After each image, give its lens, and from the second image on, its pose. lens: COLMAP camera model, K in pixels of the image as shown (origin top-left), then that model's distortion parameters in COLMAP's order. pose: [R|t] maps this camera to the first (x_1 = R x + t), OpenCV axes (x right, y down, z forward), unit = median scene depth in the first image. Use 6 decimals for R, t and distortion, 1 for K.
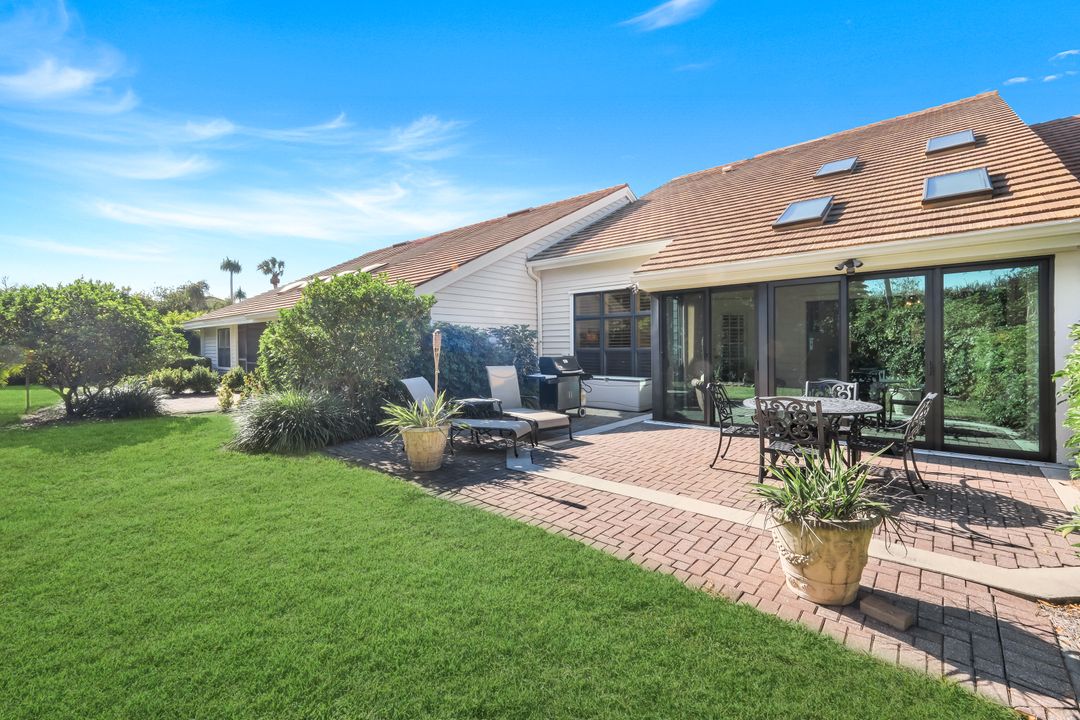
lens RADIAL K [[437.0, 0, 541.2], [0, 437.0, 354.2], [0, 0, 1]] dist [-0.001497, 0.000202]
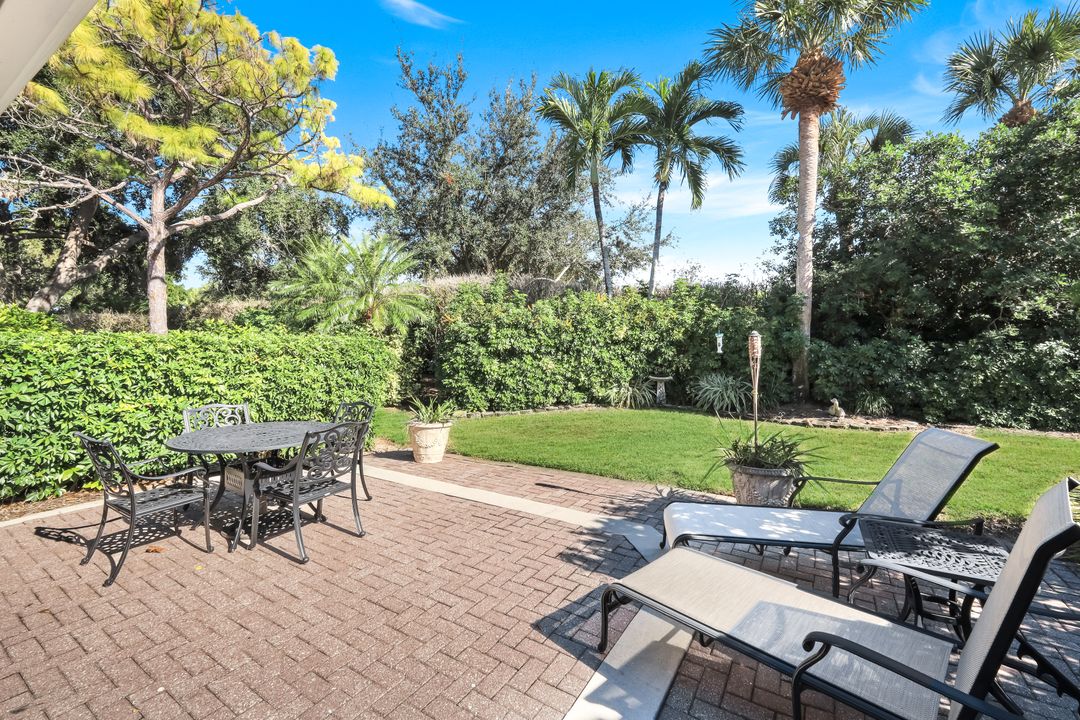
lens RADIAL K [[446.1, 0, 528.5], [0, 446.1, 356.5], [0, 0, 1]] dist [0.003282, 0.000401]
pose [[-0.983684, 0.007569, -0.179746, 0.312111], [-0.001769, 0.998659, 0.051737, -0.069687], [0.179897, 0.051211, -0.982352, 1.994225]]
